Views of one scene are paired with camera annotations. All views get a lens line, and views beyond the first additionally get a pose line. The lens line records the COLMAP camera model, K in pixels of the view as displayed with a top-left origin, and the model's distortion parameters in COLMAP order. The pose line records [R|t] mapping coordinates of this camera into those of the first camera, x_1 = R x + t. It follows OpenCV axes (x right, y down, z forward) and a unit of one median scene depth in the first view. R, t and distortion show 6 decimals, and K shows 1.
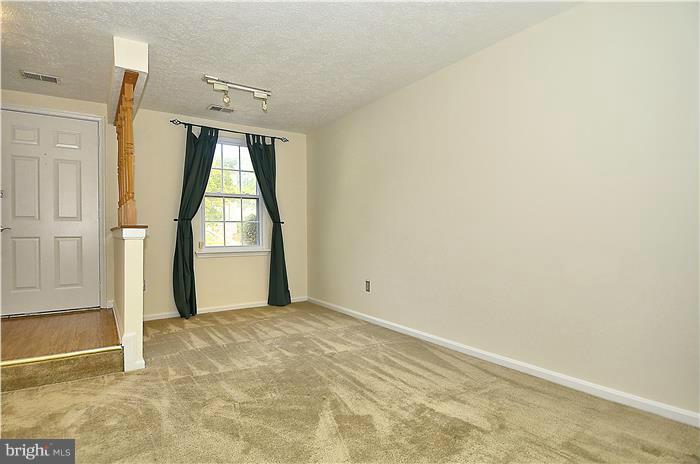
lens RADIAL K [[370.9, 0, 343.7], [0, 370.9, 236.0], [0, 0, 1]] dist [0.030286, -0.017494]
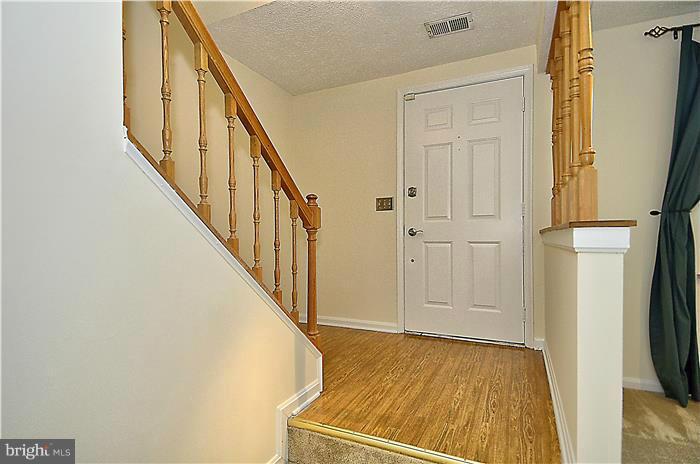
lens RADIAL K [[370.9, 0, 343.5], [0, 370.9, 236.9], [0, 0, 1]] dist [0.030286, -0.017494]
pose [[0.531851, 0.003172, -0.846832, -0.248559], [-0.008181, 0.999966, -0.001392, -0.004123], [0.846799, 0.007668, 0.531858, 0.356777]]
